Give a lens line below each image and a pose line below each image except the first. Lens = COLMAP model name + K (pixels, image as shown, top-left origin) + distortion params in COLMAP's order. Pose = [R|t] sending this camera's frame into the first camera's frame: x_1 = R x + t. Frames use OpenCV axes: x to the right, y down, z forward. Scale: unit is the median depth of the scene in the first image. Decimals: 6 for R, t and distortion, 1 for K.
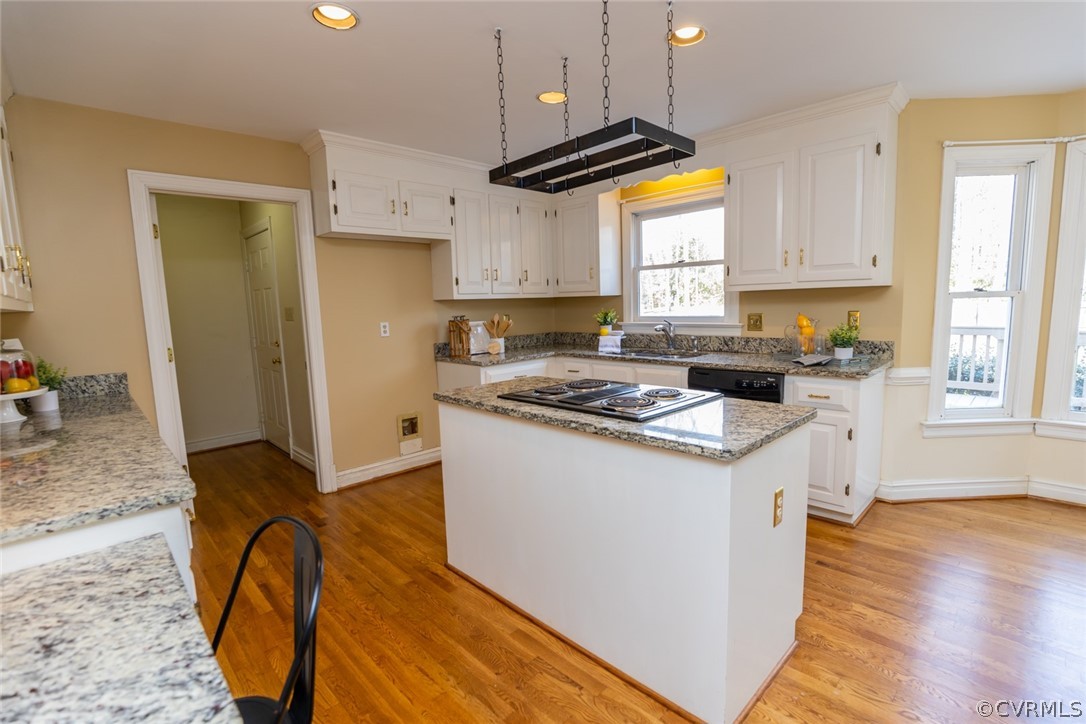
lens RADIAL K [[495.4, 0, 543.8], [0, 495.4, 365.5], [0, 0, 1]] dist [-0.035058, 0.006800]
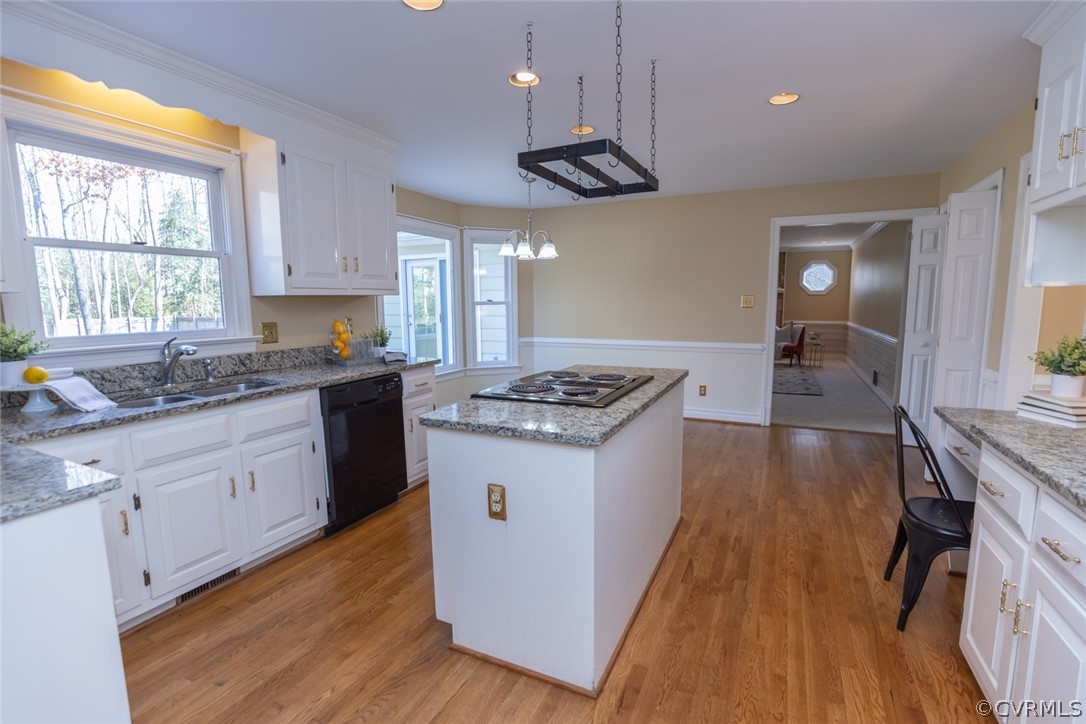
lens RADIAL K [[495.4, 0, 543.8], [0, 495.4, 365.5], [0, 0, 1]] dist [-0.035058, 0.006800]
pose [[-0.340428, -0.086246, 0.936307, -0.494893], [0.137779, 0.980460, 0.140408, -0.081808], [-0.930121, 0.176802, -0.321893, 0.796801]]
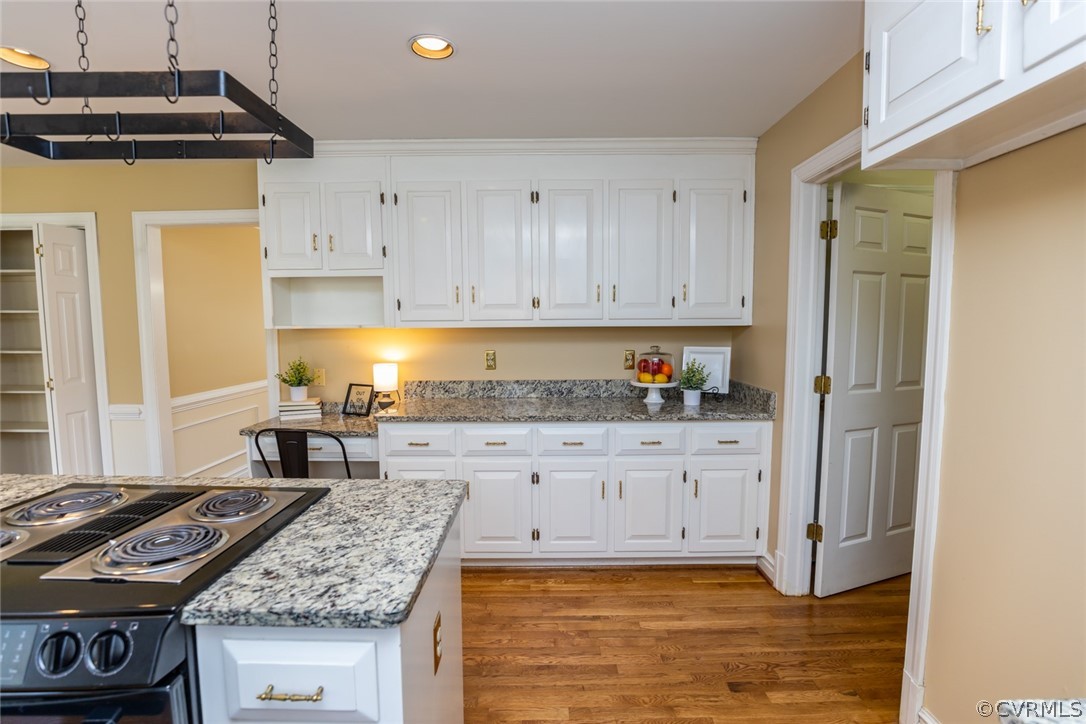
lens RADIAL K [[495.4, 0, 543.8], [0, 495.4, 365.5], [0, 0, 1]] dist [-0.035058, 0.006800]
pose [[-0.694529, 0.092029, -0.713554, 0.088246], [-0.065480, 0.979584, 0.190073, -0.136483], [0.716479, 0.178735, -0.674324, 0.944144]]
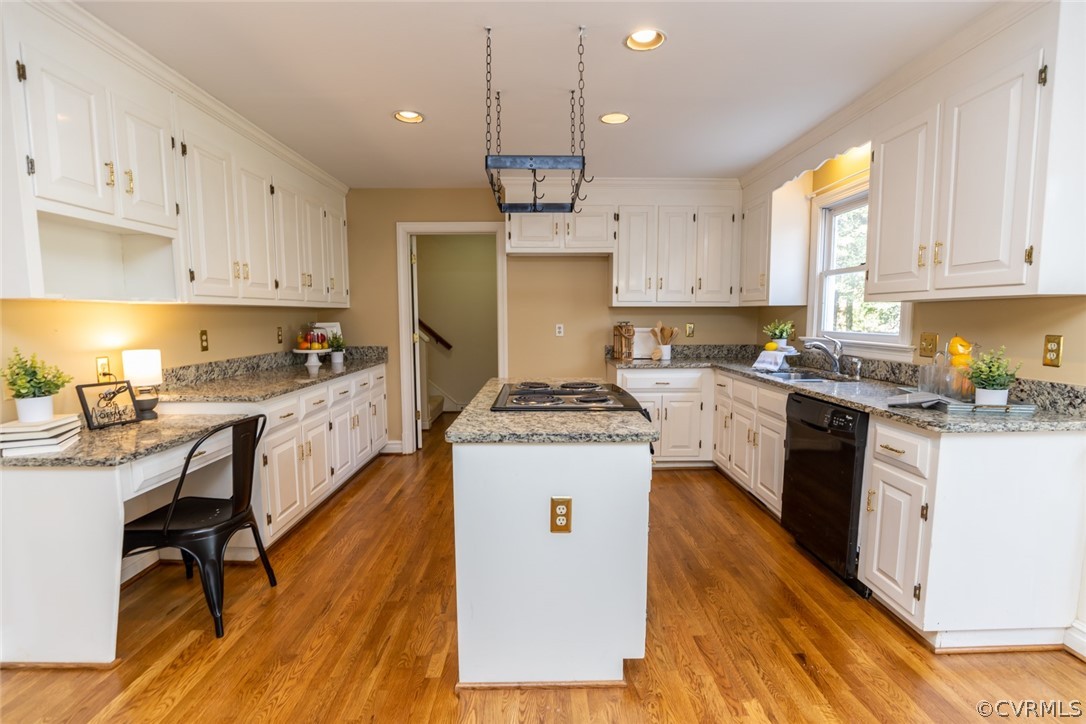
lens RADIAL K [[495.4, 0, 543.8], [0, 495.4, 365.5], [0, 0, 1]] dist [-0.035058, 0.006800]
pose [[0.729683, 0.096966, -0.676875, 0.475065], [-0.106009, 0.993968, 0.028111, -0.017580], [0.675518, 0.051242, 0.735561, 0.093427]]
